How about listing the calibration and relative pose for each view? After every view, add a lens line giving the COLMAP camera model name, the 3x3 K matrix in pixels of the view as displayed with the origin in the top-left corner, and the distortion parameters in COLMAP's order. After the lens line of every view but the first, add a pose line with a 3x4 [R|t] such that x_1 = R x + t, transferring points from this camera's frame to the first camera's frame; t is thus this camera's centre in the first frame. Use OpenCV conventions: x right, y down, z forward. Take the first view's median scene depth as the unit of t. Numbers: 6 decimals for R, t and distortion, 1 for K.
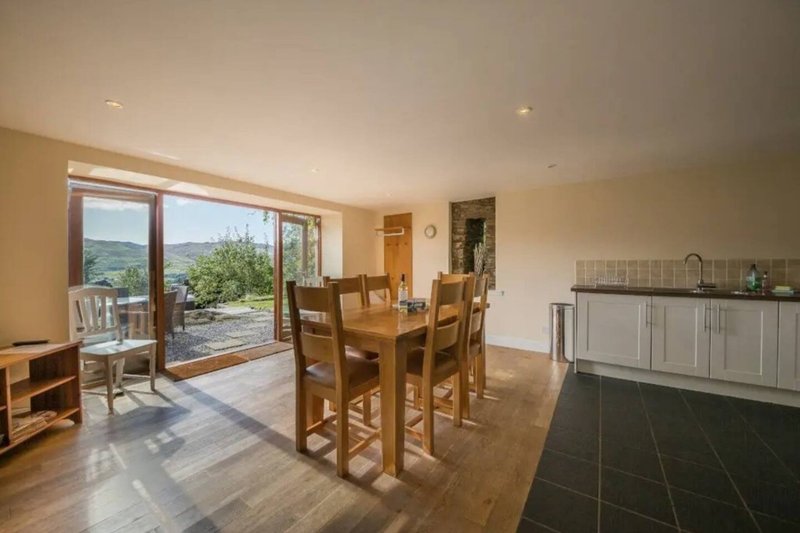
lens RADIAL K [[294.9, 0, 410.5], [0, 294.9, 264.4], [0, 0, 1]] dist [0.000027, -0.009400]
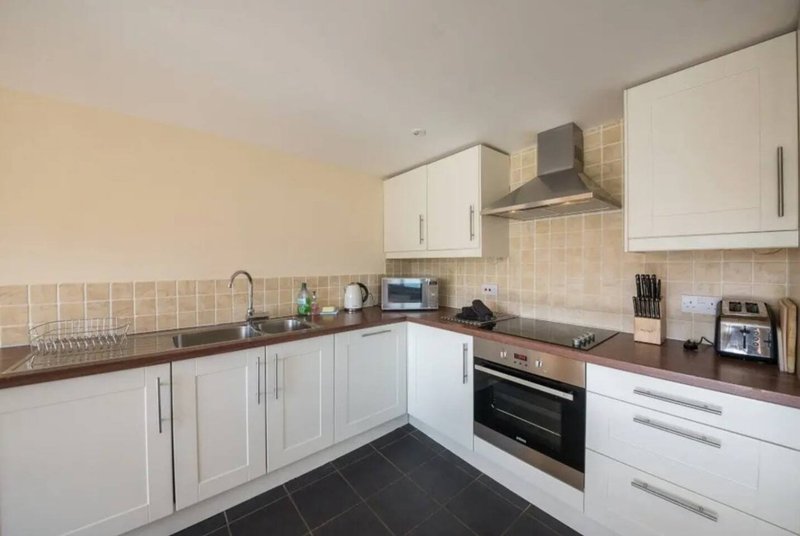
lens RADIAL K [[277.3, 0, 400.0], [0, 277.3, 268.0], [0, 0, 1]] dist [-0.026459, -0.000044]
pose [[0.286620, -0.010309, 0.957989, 0.428812], [0.005224, 0.999944, 0.009197, -0.042257], [-0.958030, 0.002368, 0.286658, 0.431811]]
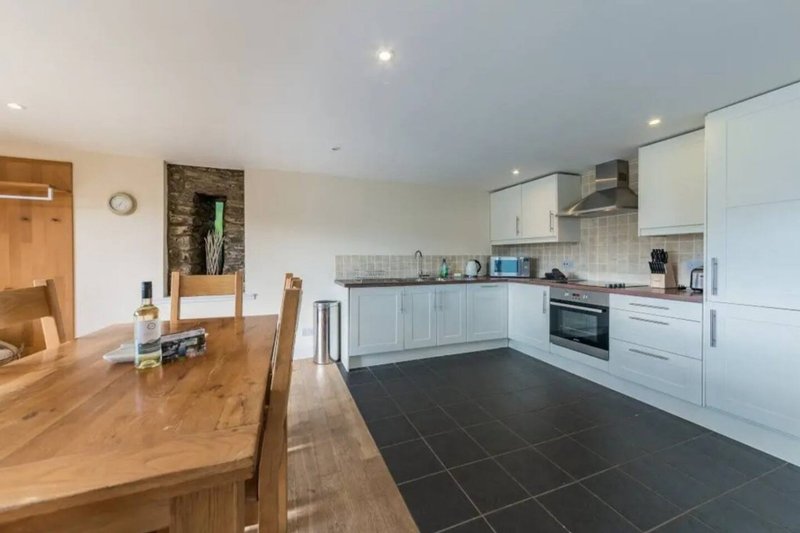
lens RADIAL K [[288.6, 0, 392.3], [0, 288.6, 259.1], [0, 0, 1]] dist [0.000510, 0.000025]
pose [[0.583168, -0.002357, 0.812348, -0.115364], [0.001558, 0.999997, 0.001783, -0.001368], [-0.812350, 0.000226, 0.583170, 0.314243]]
